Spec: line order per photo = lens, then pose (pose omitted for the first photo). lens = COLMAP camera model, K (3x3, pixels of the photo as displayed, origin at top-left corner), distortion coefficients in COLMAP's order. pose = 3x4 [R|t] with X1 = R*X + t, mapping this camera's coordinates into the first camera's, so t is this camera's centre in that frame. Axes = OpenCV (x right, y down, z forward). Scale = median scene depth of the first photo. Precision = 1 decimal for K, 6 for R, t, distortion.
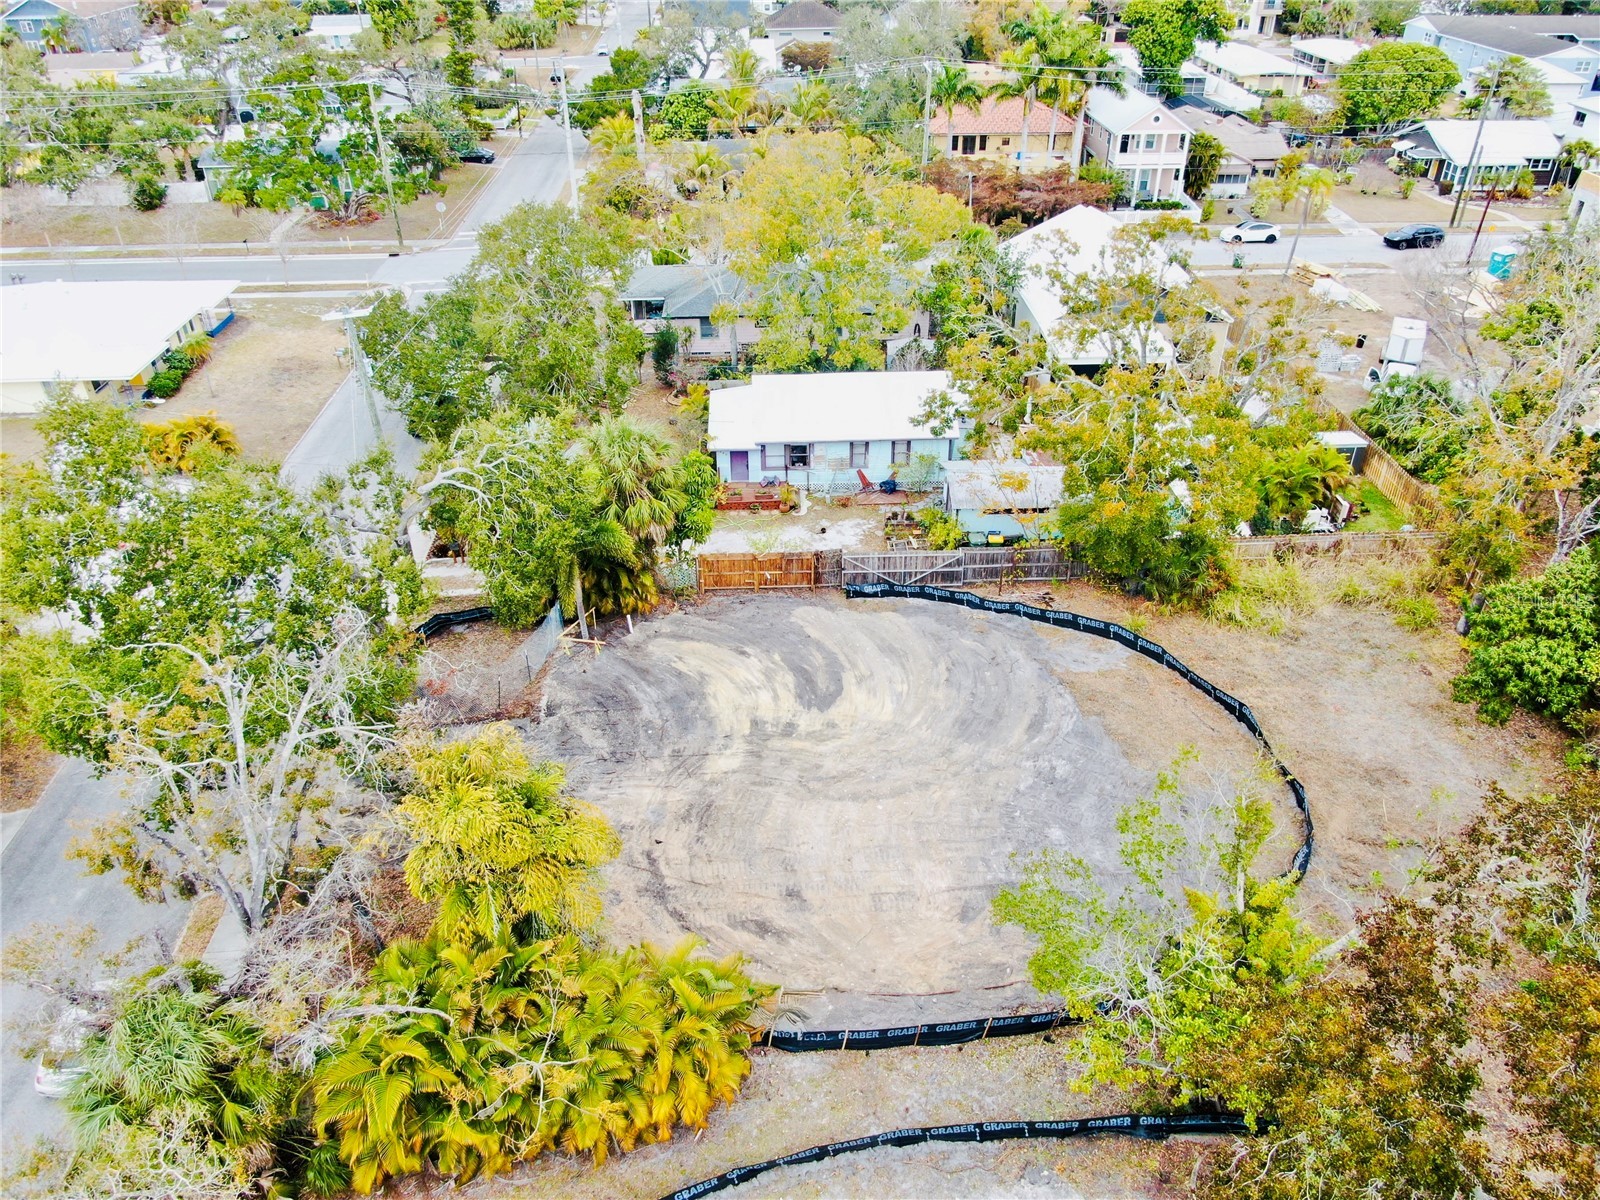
lens RADIAL K [[1152.3, 0, 801.8], [0, 1152.3, 604.7], [0, 0, 1]] dist [-0.017843, 0.004216]
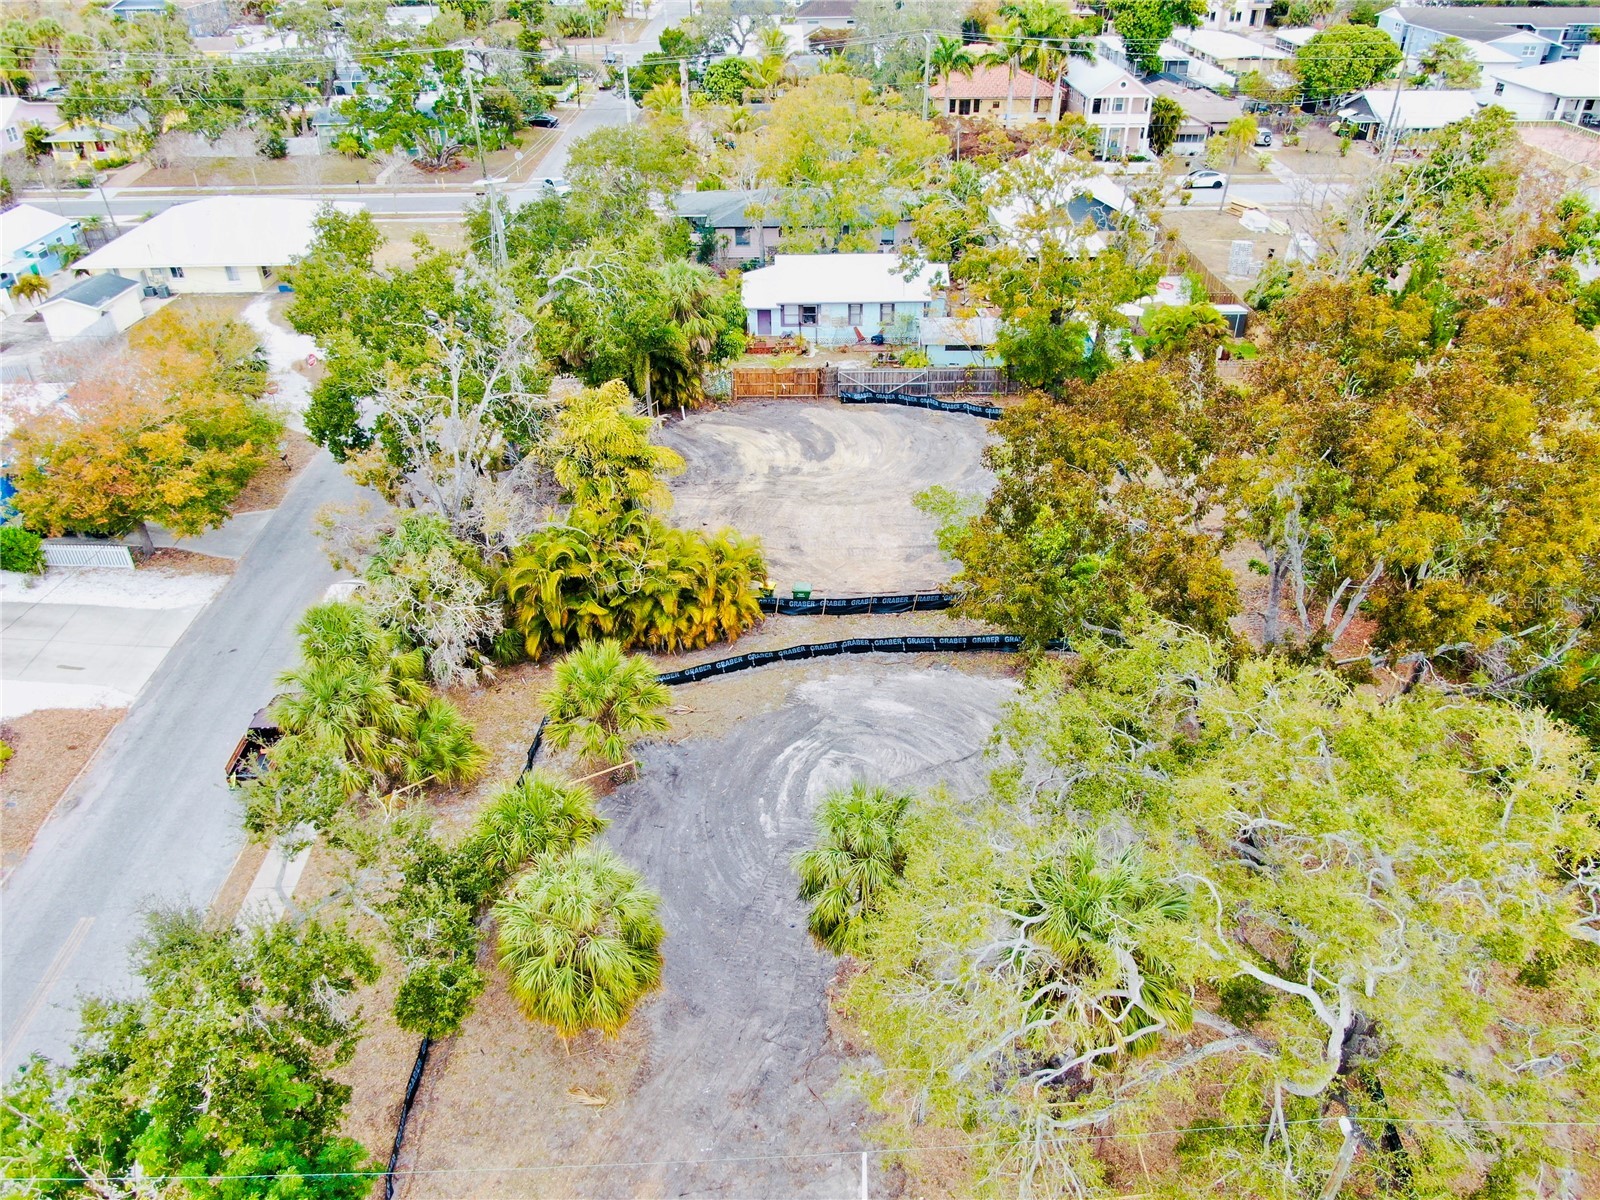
lens RADIAL K [[1152.3, 0, 801.8], [0, 1152.3, 604.7], [0, 0, 1]] dist [-0.017843, 0.004216]
pose [[0.999639, 0.013619, -0.023155, 0.024652], [-0.013734, 0.999894, -0.004827, 0.218421], [0.023087, 0.005144, 0.999720, -0.329574]]
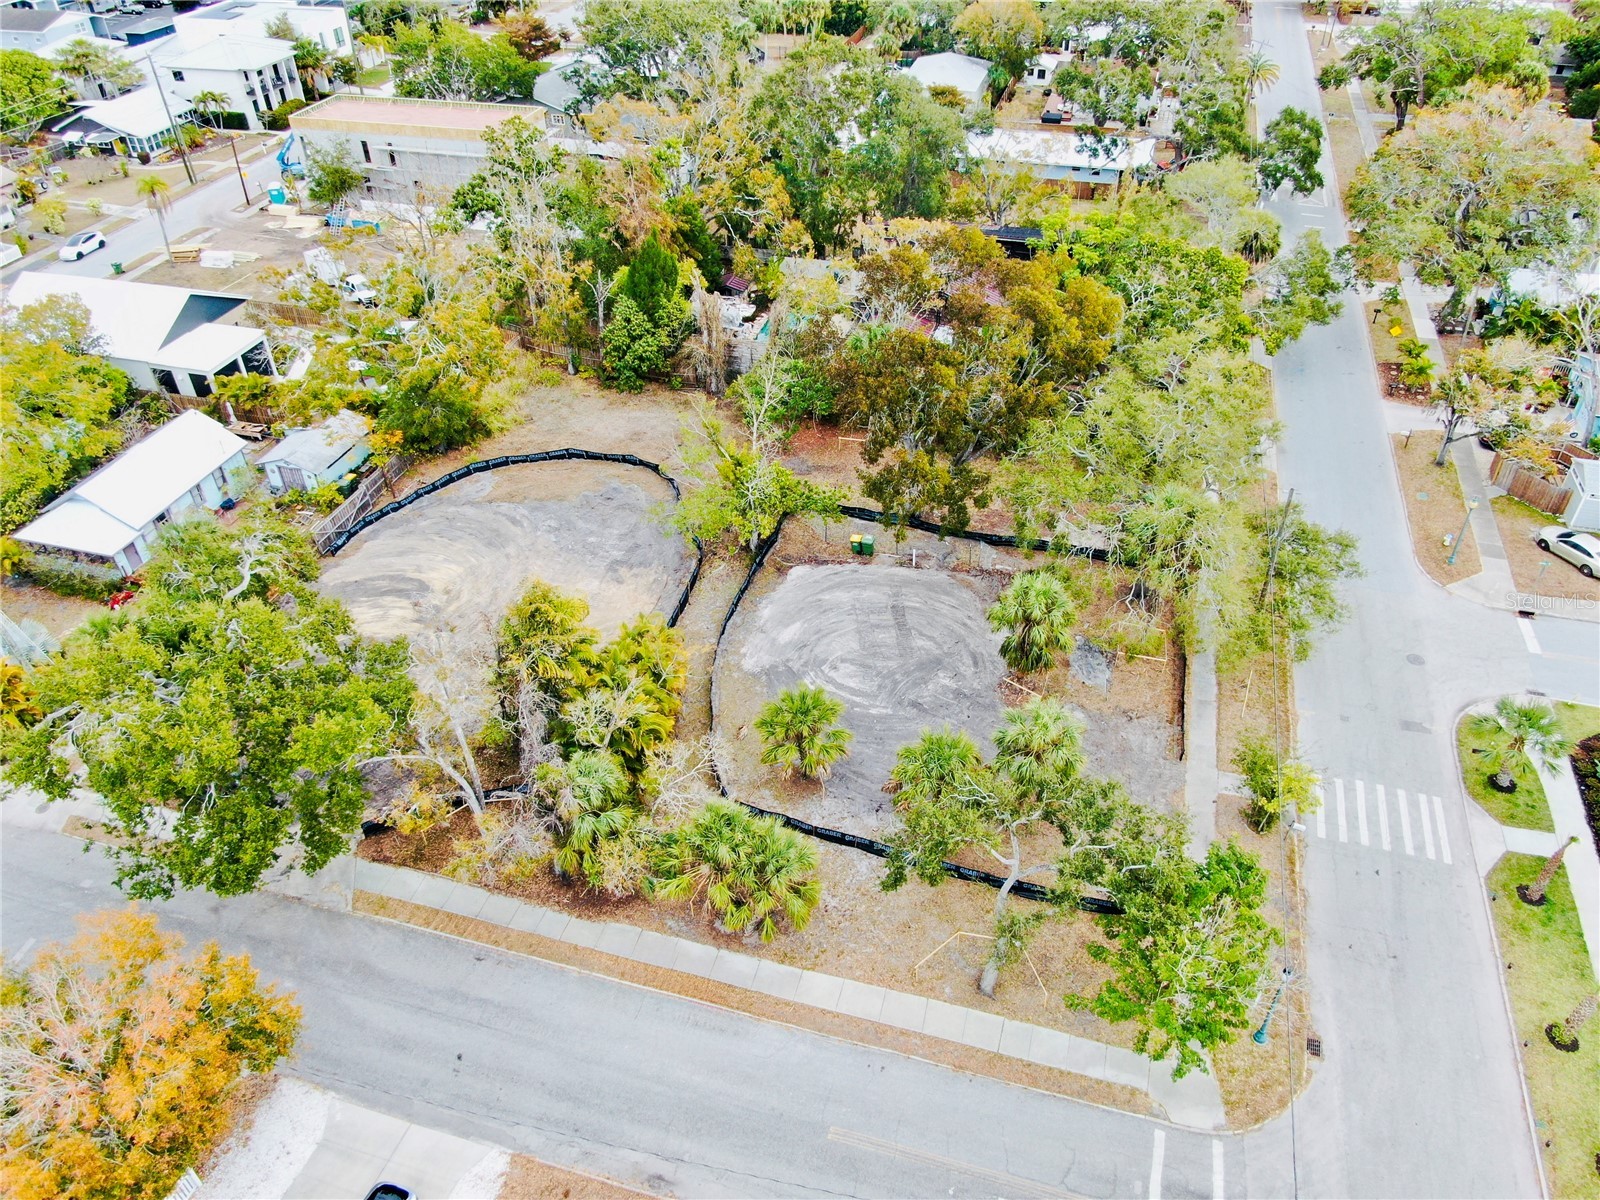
lens RADIAL K [[1152.3, 0, 801.8], [0, 1152.3, 604.7], [0, 0, 1]] dist [-0.017843, 0.004216]
pose [[0.322547, -0.589900, 0.740258, -0.766974], [0.535787, 0.758492, 0.370976, -0.158015], [-0.780318, 0.276963, 0.560710, -0.186287]]
